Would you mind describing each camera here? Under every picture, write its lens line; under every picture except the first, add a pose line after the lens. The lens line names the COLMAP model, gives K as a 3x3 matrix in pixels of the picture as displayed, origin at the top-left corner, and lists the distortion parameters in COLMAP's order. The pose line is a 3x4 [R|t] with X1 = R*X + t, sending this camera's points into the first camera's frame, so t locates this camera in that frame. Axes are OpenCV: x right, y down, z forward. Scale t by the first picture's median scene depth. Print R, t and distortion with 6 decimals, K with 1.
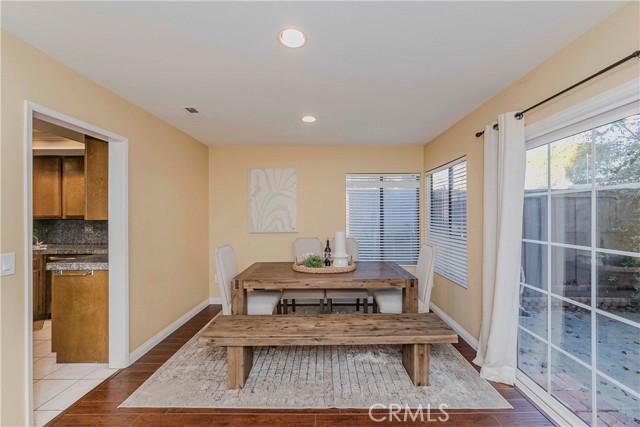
lens RADIAL K [[263.8, 0, 320.0], [0, 263.8, 213.5], [0, 0, 1]] dist [-0.002015, -0.000140]
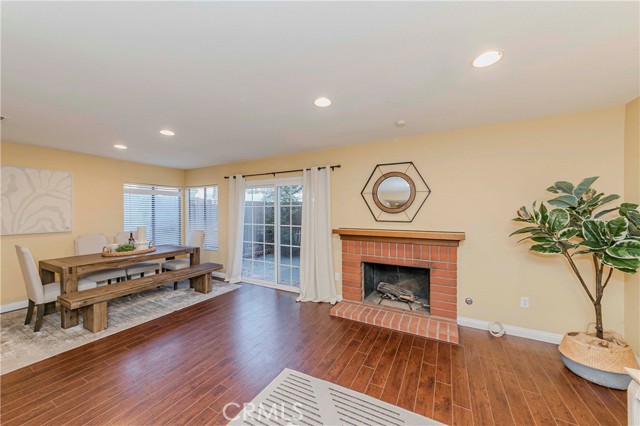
lens RADIAL K [[235.9, 0, 313.5], [0, 235.9, 212.4], [0, 0, 1]] dist [0.000069, -0.000018]
pose [[0.506991, -0.003823, 0.861943, -0.489075], [-0.000888, 0.999987, 0.004957, -0.013673], [-0.861951, -0.003279, 0.506981, -0.422811]]
